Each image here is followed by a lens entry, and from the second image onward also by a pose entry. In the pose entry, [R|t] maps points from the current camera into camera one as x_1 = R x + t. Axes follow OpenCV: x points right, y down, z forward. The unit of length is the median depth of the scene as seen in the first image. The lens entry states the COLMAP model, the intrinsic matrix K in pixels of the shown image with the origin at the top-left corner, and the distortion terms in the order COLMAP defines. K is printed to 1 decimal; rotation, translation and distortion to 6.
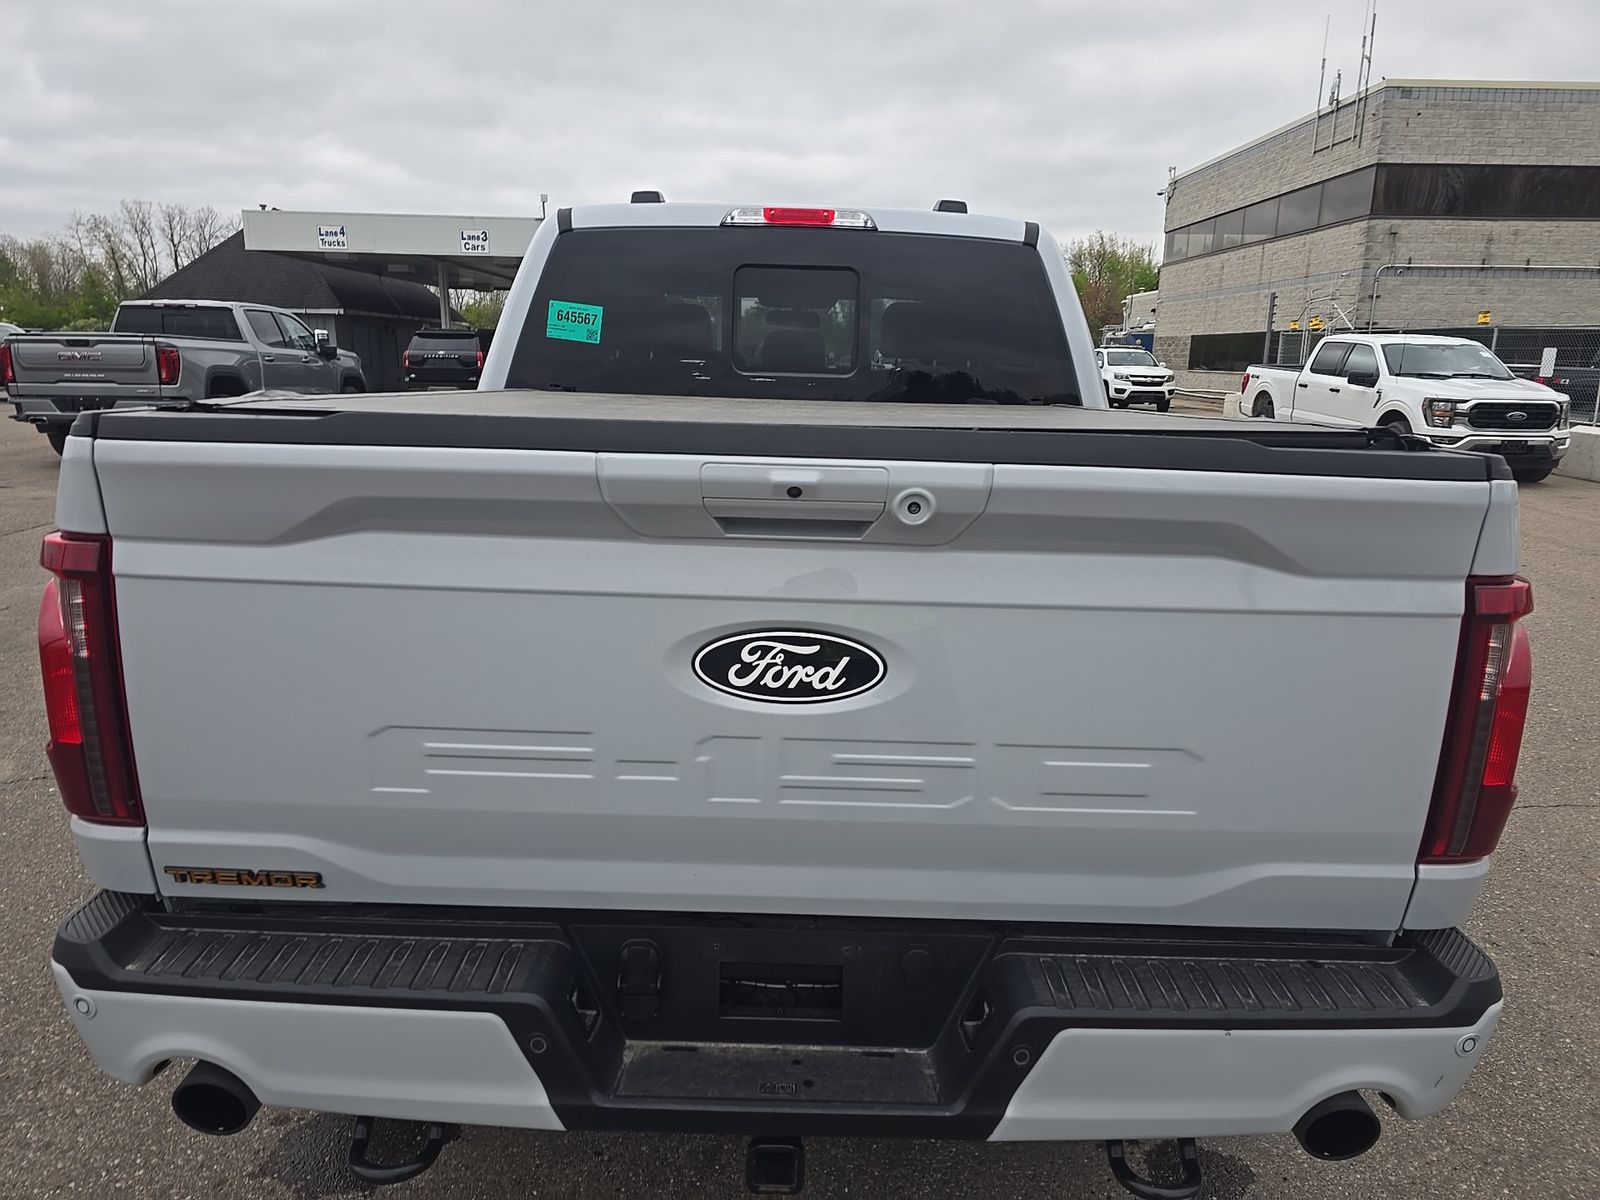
lens RADIAL K [[1085.7, 0, 800.0], [0, 1085.7, 596.6], [0, 0, 1]] dist [0.056406, -0.045764]
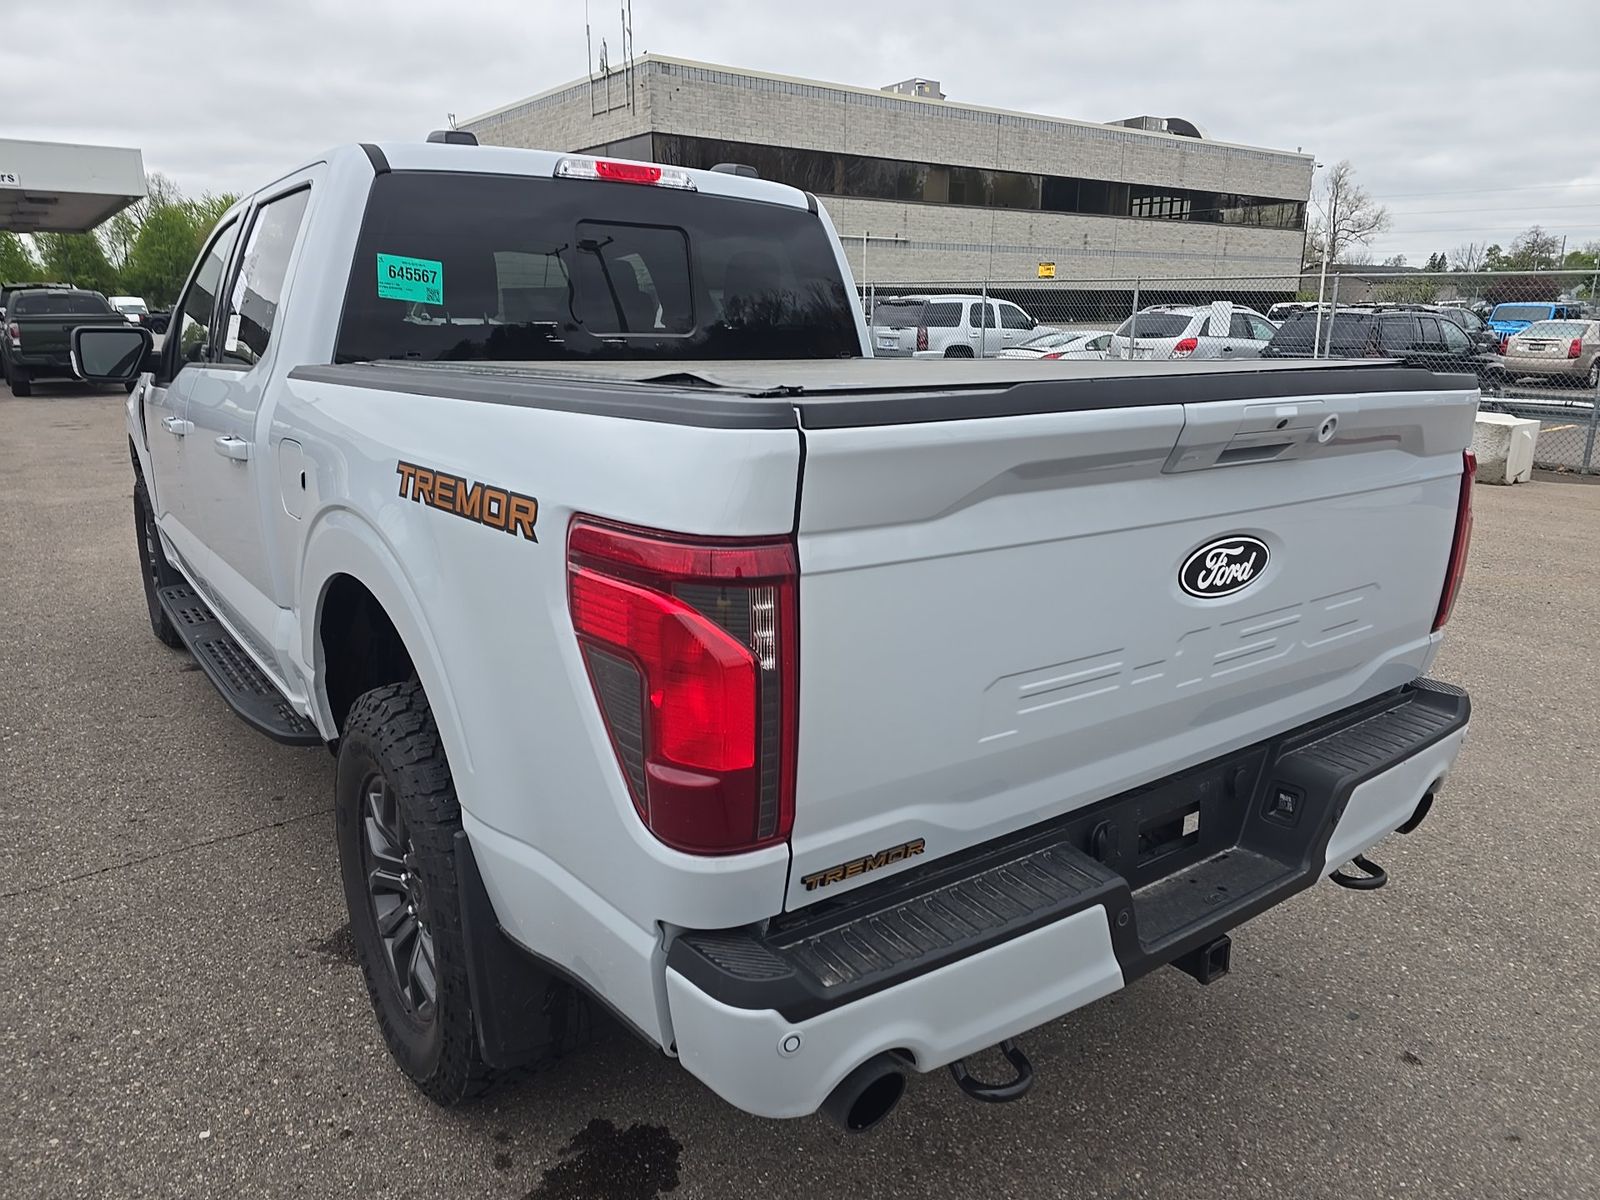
lens RADIAL K [[1085.7, 0, 811.6], [0, 1085.7, 602.4], [0, 0, 1]] dist [0.056406, -0.045764]
pose [[0.800832, -0.165824, 0.575475, -1.097464], [0.138580, 0.986133, 0.091309, -0.075199], [-0.582636, 0.006626, 0.812706, 0.236960]]
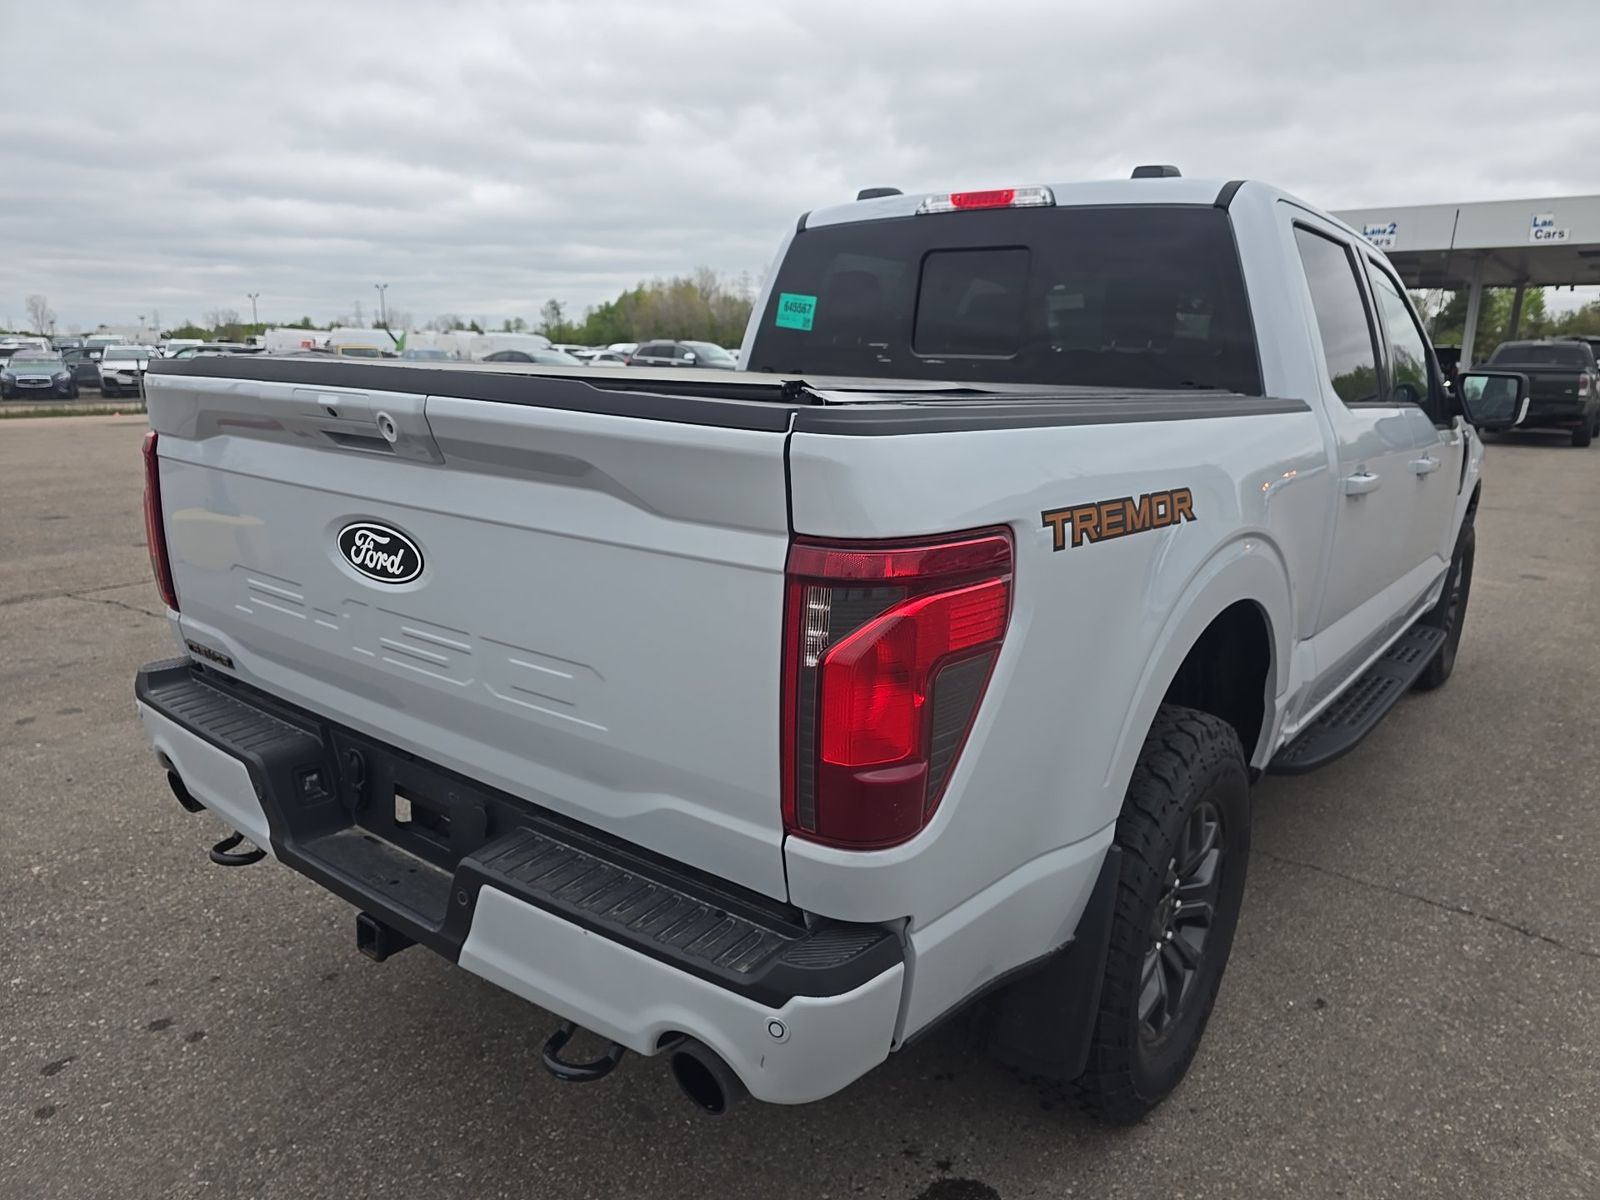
lens RADIAL K [[1085.7, 0, 802.1], [0, 1085.7, 605.3], [0, 0, 1]] dist [0.056406, -0.045764]
pose [[0.790464, 0.132806, -0.597938, 1.143462], [-0.134014, 0.990058, 0.042734, 0.002837], [0.597668, 0.046352, 0.800403, 0.246882]]
